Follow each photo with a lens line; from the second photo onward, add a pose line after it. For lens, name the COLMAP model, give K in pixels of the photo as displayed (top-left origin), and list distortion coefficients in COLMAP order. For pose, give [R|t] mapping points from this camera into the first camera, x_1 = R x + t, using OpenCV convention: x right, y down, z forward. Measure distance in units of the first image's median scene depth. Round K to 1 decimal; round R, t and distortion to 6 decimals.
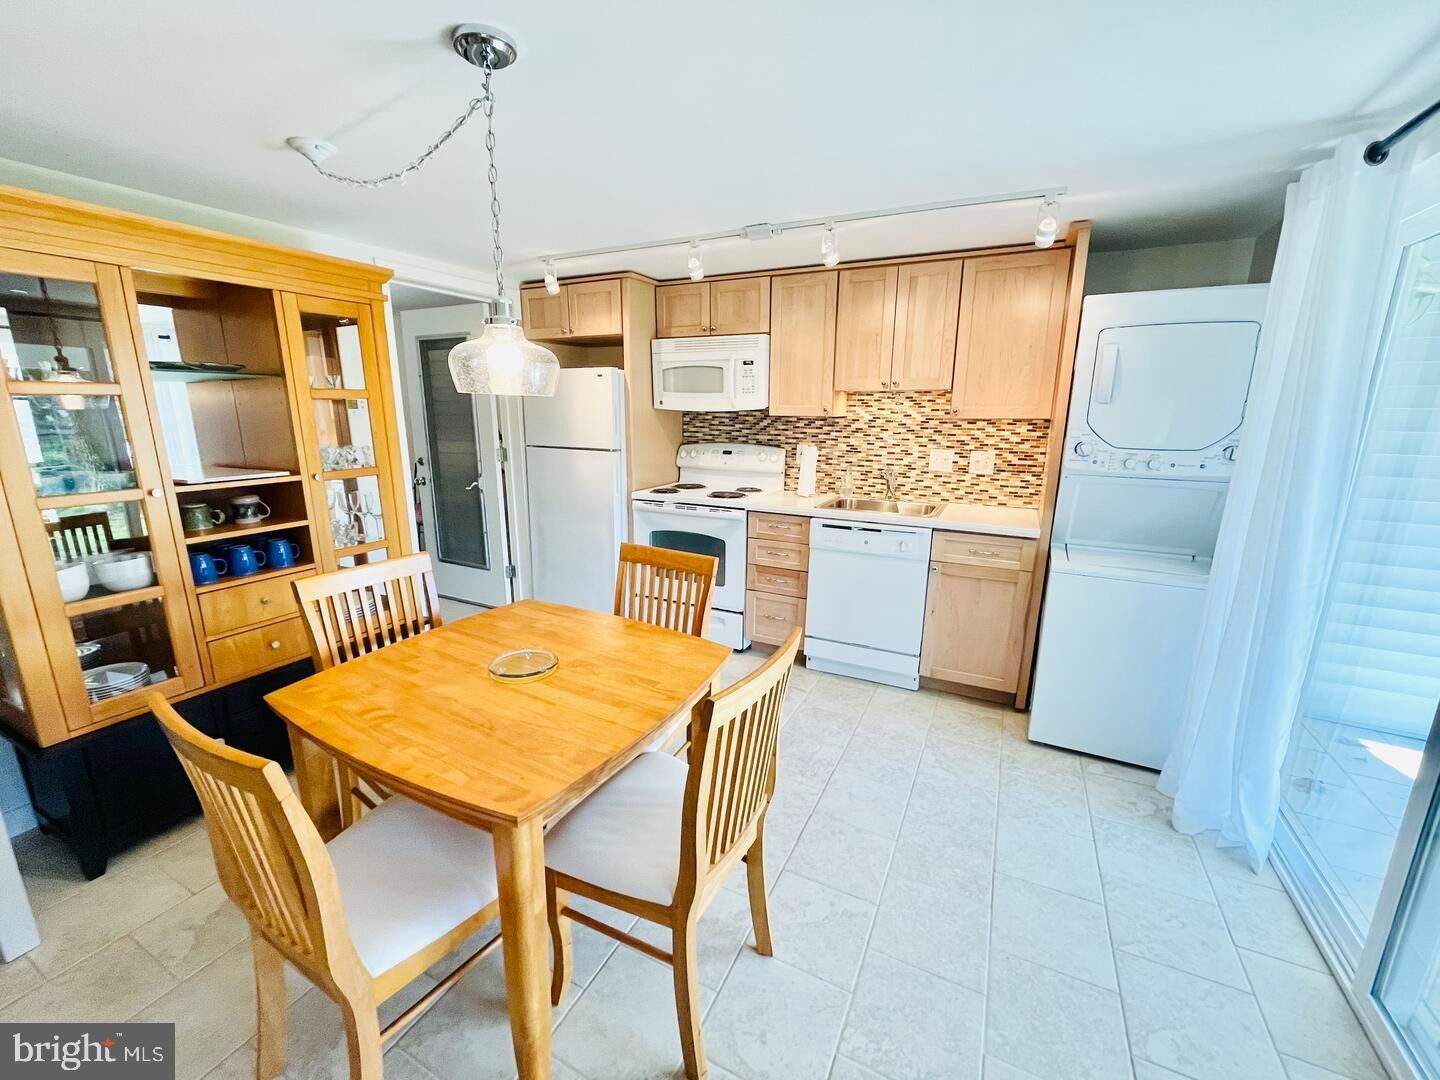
lens RADIAL K [[585.6, 0, 726.7], [0, 585.6, 544.1], [0, 0, 1]] dist [0.001127, -0.000940]
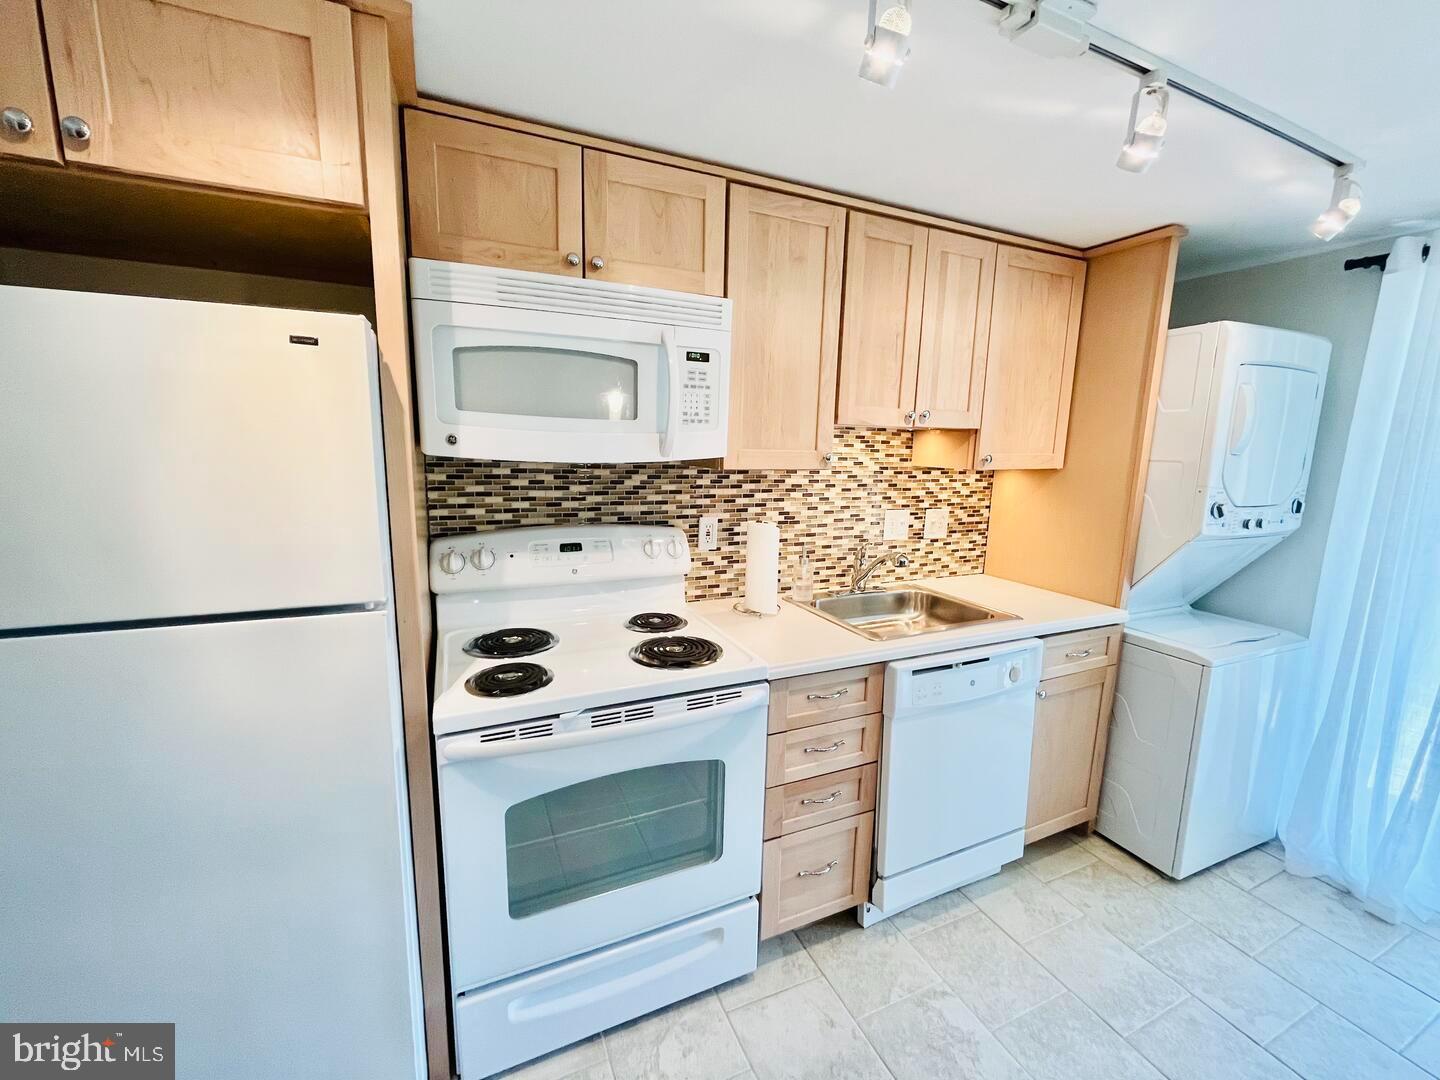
lens RADIAL K [[585.6, 0, 722.2], [0, 585.6, 540.9], [0, 0, 1]] dist [0.001127, -0.000940]
pose [[0.632201, -0.123806, 0.764849, -0.312915], [0.161007, 0.986594, 0.026616, -0.176459], [-0.757891, 0.106320, 0.643660, 0.702334]]
